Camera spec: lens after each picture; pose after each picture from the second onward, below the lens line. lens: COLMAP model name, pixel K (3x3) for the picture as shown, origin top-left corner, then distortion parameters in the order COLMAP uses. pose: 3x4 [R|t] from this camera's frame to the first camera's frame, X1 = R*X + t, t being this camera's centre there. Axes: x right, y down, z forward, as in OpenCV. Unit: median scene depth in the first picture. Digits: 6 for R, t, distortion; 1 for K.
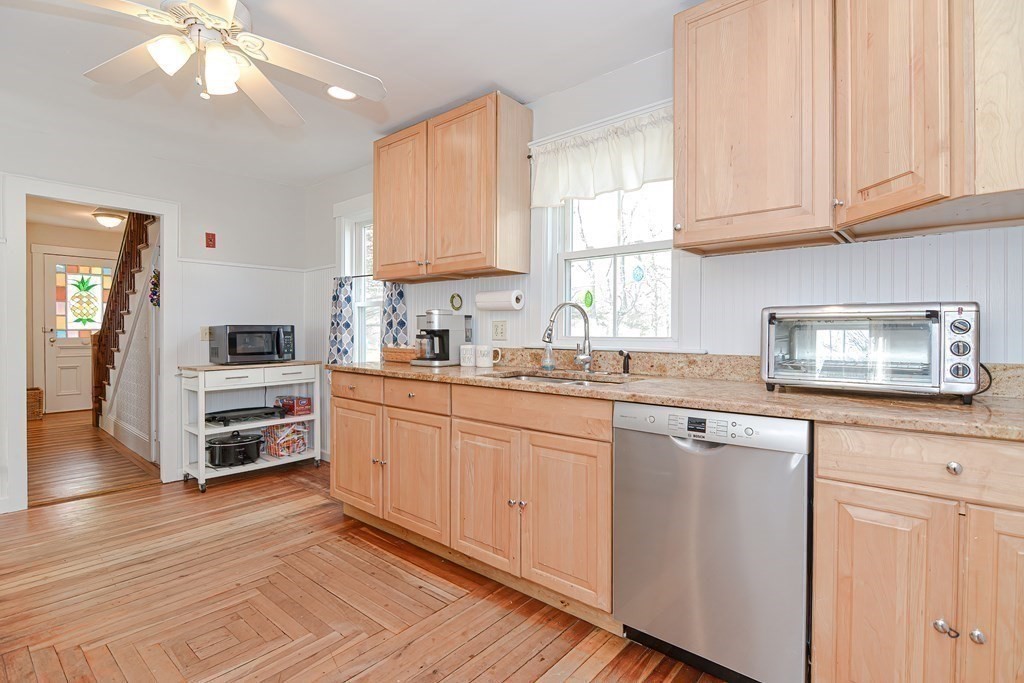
lens RADIAL K [[498.9, 0, 515.3], [0, 498.9, 335.5], [0, 0, 1]] dist [-0.001404, -0.005959]
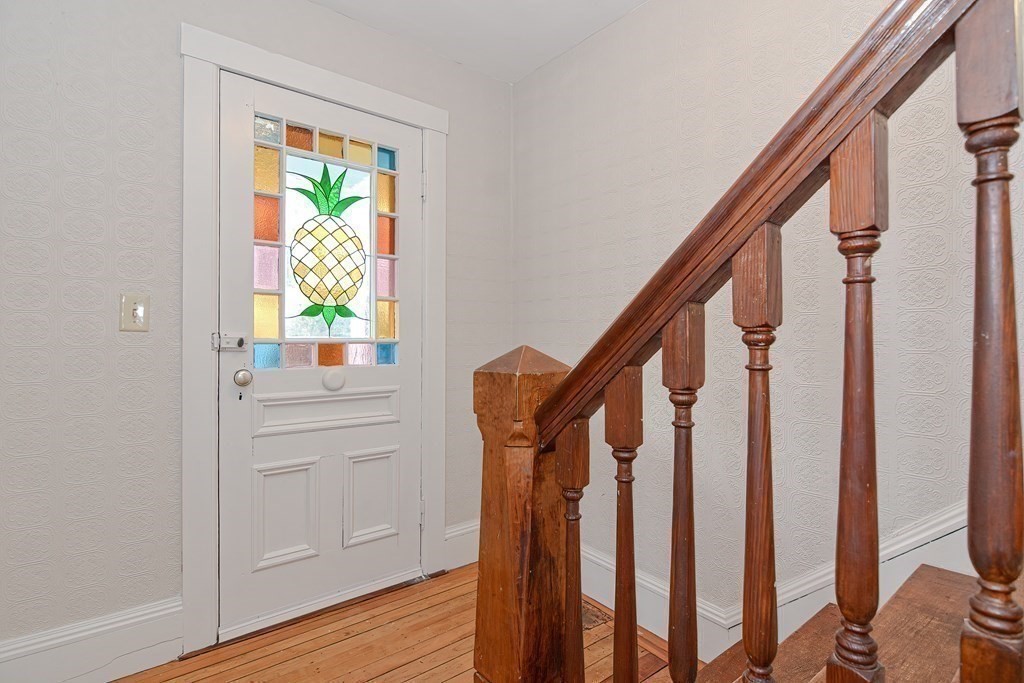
lens RADIAL K [[498.9, 0, 507.6], [0, 498.9, 339.1], [0, 0, 1]] dist [-0.001404, -0.005959]
pose [[0.980584, -0.005593, -0.196021, -1.646034], [0.002653, 0.999880, -0.015255, -0.018632], [0.196082, 0.014438, 0.980481, 1.696114]]
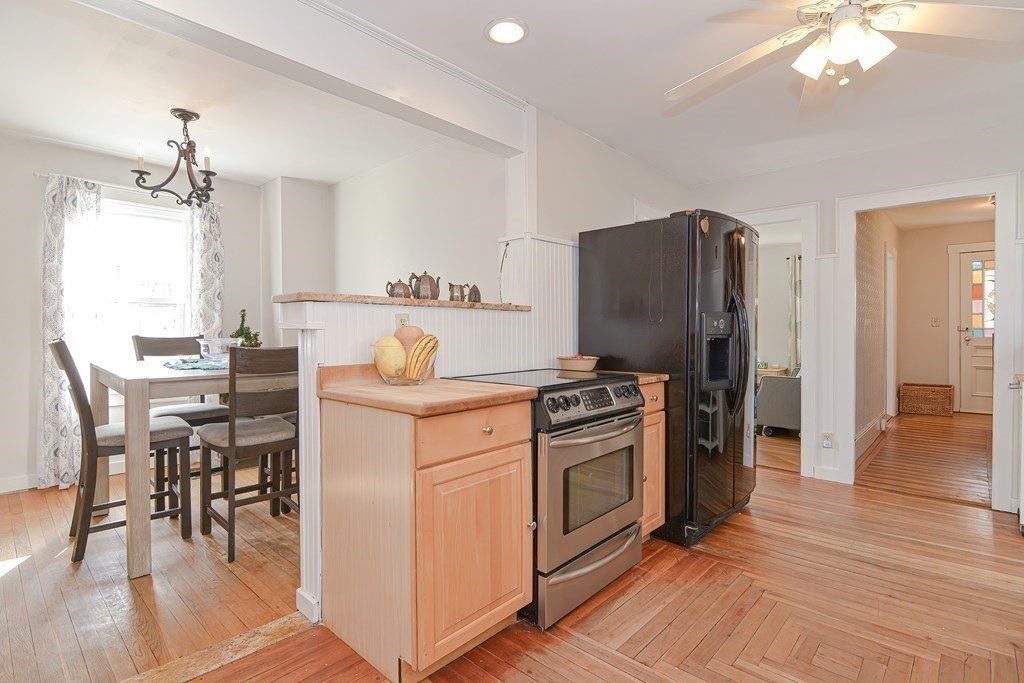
lens RADIAL K [[498.9, 0, 495.4], [0, 498.9, 330.2], [0, 0, 1]] dist [-0.001404, -0.005959]
pose [[-0.057916, -0.000354, -0.998321, 0.241513], [-0.008359, 0.999965, 0.000130, -0.001426], [0.998286, 0.008353, -0.057917, 0.266854]]
